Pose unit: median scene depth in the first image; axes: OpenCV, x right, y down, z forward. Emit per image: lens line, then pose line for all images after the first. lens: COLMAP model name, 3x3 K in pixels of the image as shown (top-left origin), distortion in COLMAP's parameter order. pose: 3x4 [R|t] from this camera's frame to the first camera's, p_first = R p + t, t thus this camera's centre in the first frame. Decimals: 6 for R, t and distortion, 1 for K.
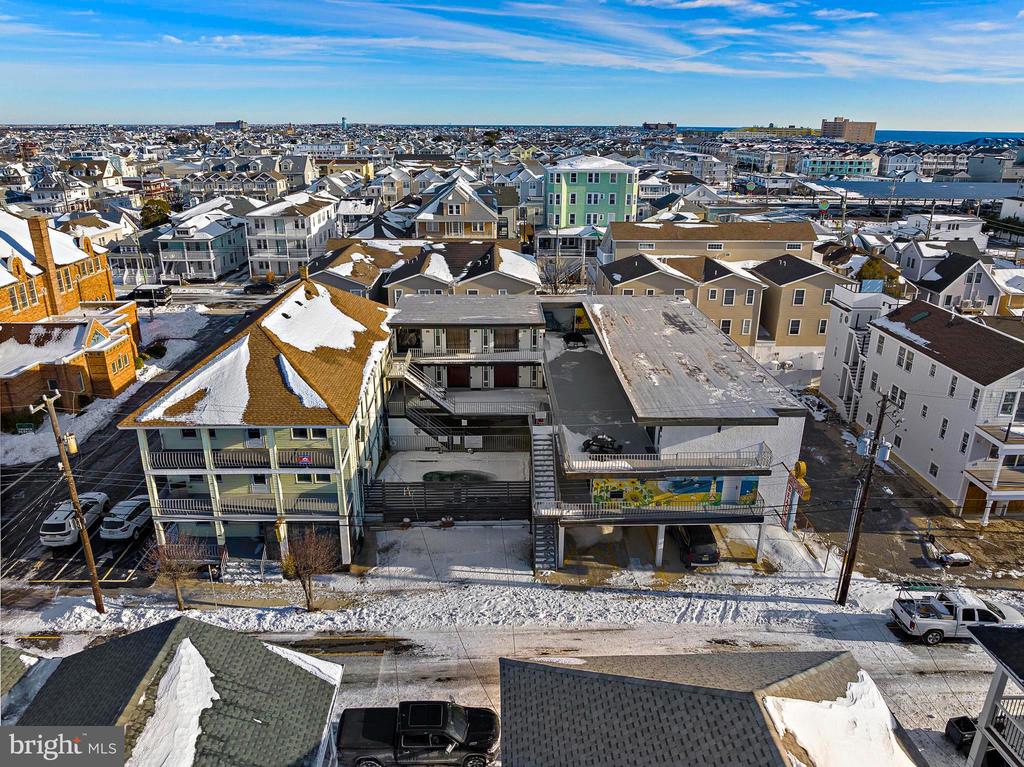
lens RADIAL K [[719.8, 0, 512.0], [0, 719.8, 383.5], [0, 0, 1]] dist [-0.037874, 0.005167]
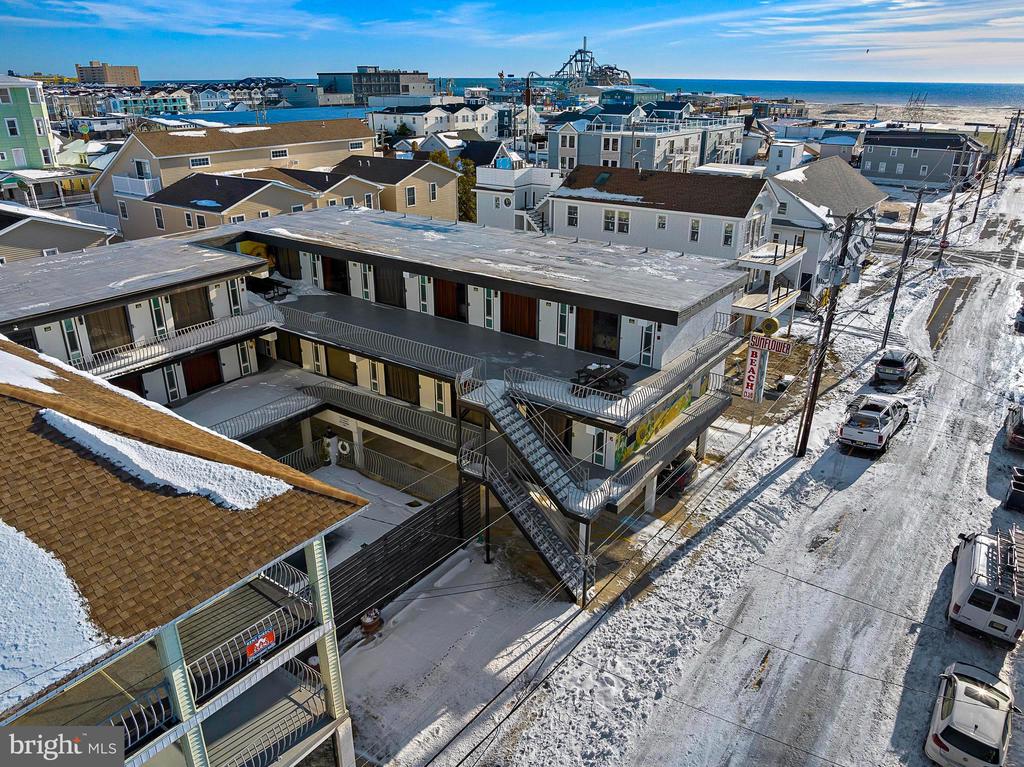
lens RADIAL K [[736.5, 0, 512.0], [0, 736.5, 383.5], [0, 0, 1]] dist [-0.033302, -0.004242]
pose [[0.606403, -0.311320, 0.731679, -0.311644], [0.272759, 0.945780, 0.176359, -0.038386], [-0.746912, 0.092627, 0.658439, 0.443983]]
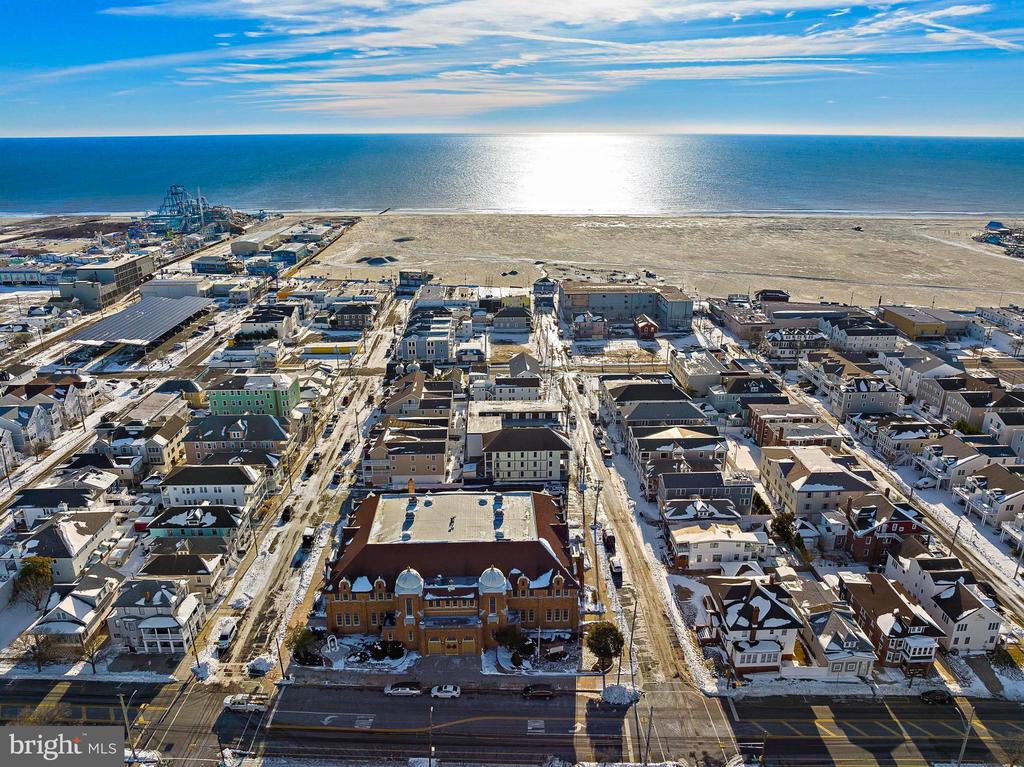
lens RADIAL K [[719.8, 0, 512.0], [0, 719.8, 383.5], [0, 0, 1]] dist [-0.037874, 0.005167]
pose [[-0.007598, -0.338633, 0.940888, -3.497000], [0.342228, 0.883216, 0.320640, -1.443987], [-0.939586, 0.324434, 0.109179, 0.459402]]
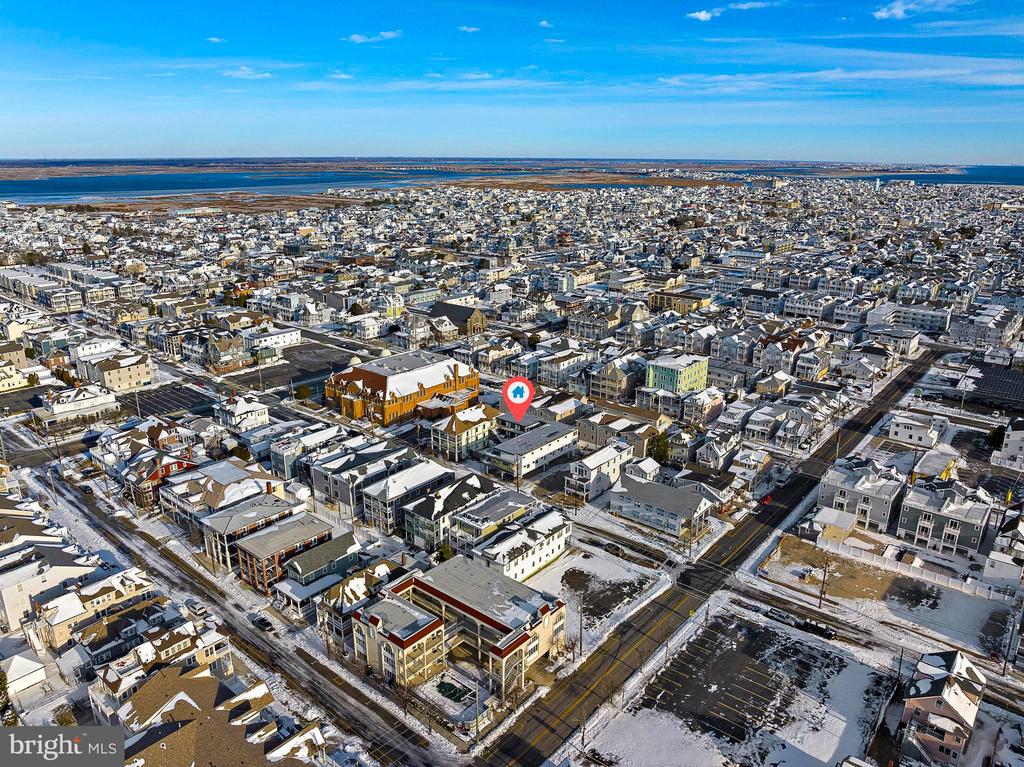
lens RADIAL K [[719.8, 0, 512.0], [0, 719.8, 383.5], [0, 0, 1]] dist [-0.037874, 0.005167]
pose [[0.747866, 0.200706, -0.632782, 2.454066], [-0.228680, 0.972749, 0.038267, -0.446629], [0.623219, 0.116086, 0.773384, -2.158823]]
